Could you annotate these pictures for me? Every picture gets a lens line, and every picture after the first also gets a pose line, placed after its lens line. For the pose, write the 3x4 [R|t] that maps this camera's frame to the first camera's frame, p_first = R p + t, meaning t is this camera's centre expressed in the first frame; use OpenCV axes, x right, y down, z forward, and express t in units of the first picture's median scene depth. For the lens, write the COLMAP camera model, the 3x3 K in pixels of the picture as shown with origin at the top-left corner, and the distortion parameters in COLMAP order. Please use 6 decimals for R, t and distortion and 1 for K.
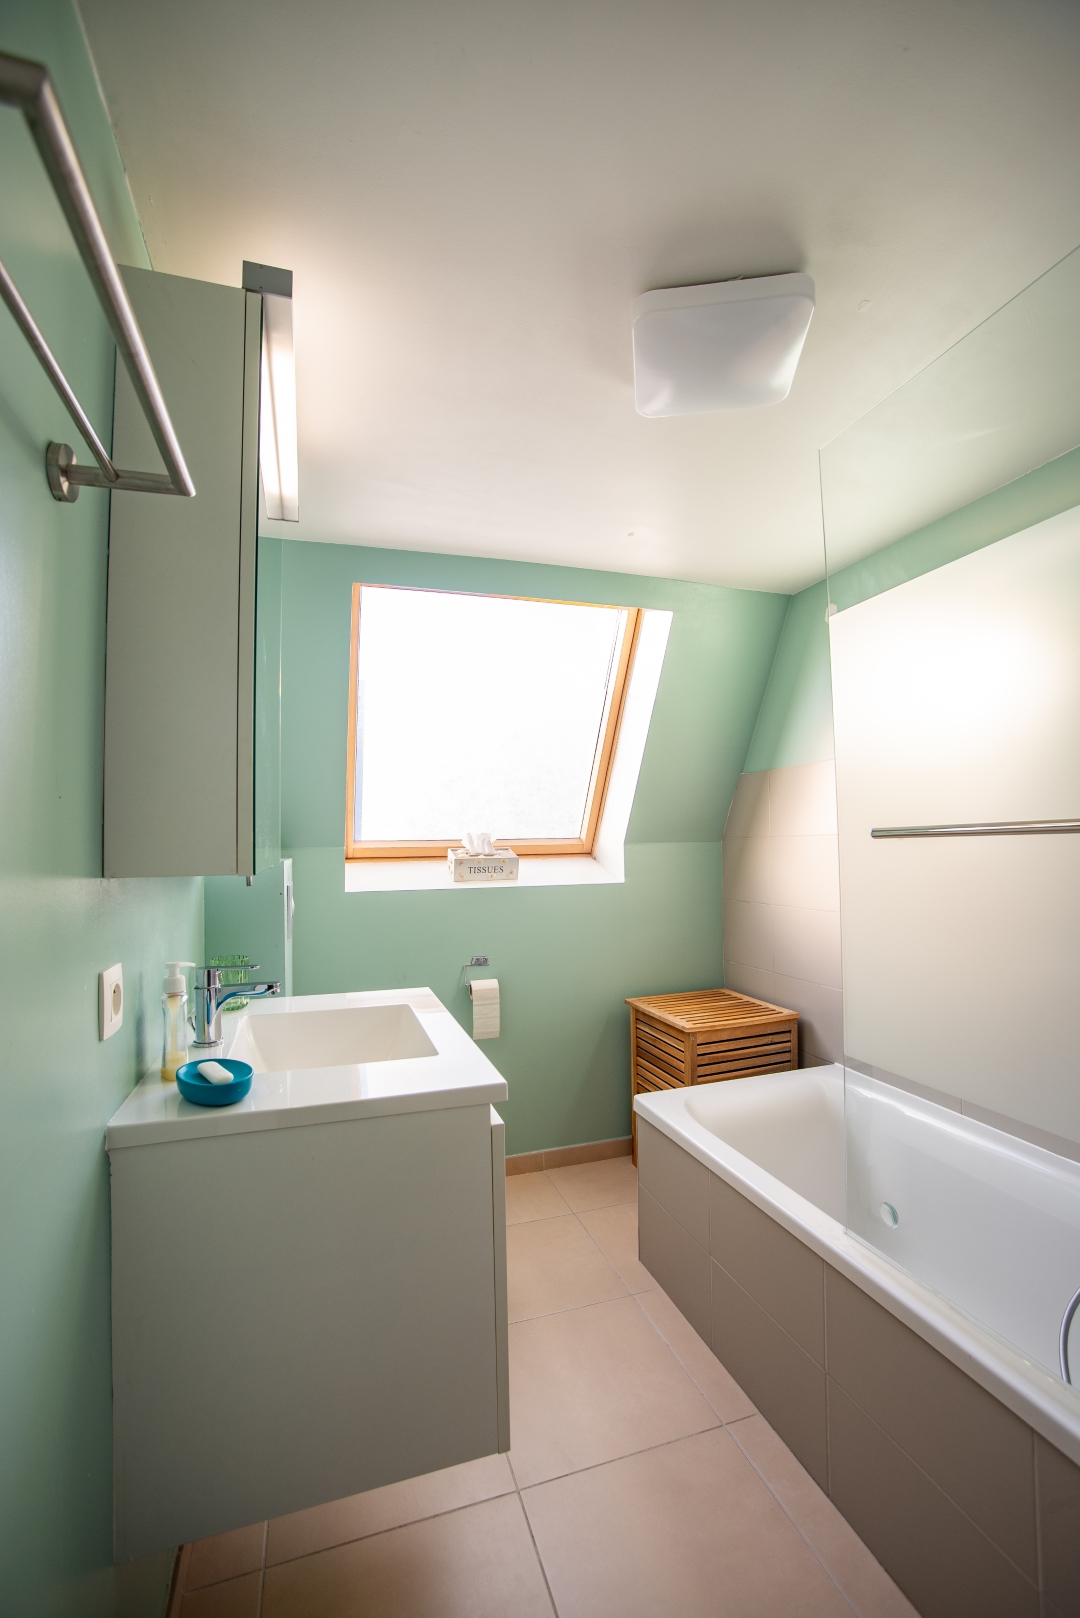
lens RADIAL K [[699.4, 0, 546.3], [0, 699.4, 806.9], [0, 0, 1]] dist [-0.017535, -0.000124]
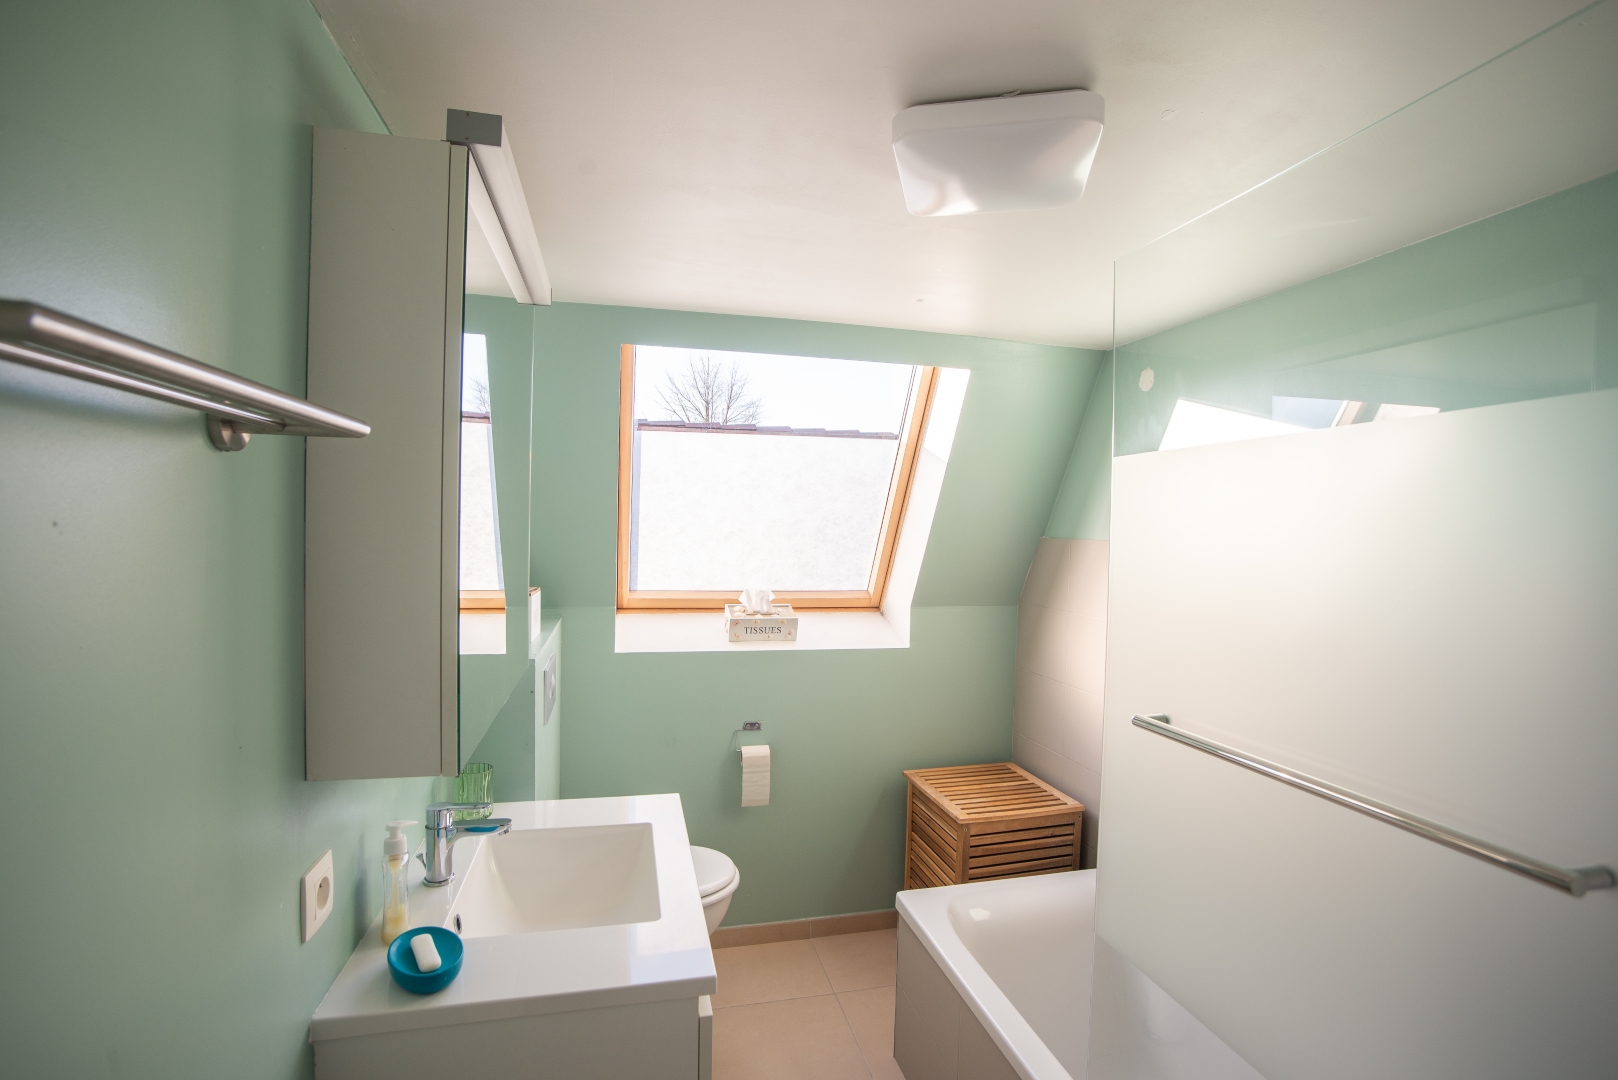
lens RADIAL K [[737.5, 0, 810.5], [0, 737.5, 541.4], [0, 0, 1]] dist [-0.001172, 0.000742]
pose [[0.996554, 0.041560, -0.071788, 0.052556], [-0.036058, 0.996432, 0.076311, -0.125928], [0.074703, -0.073459, 0.994496, 0.010361]]
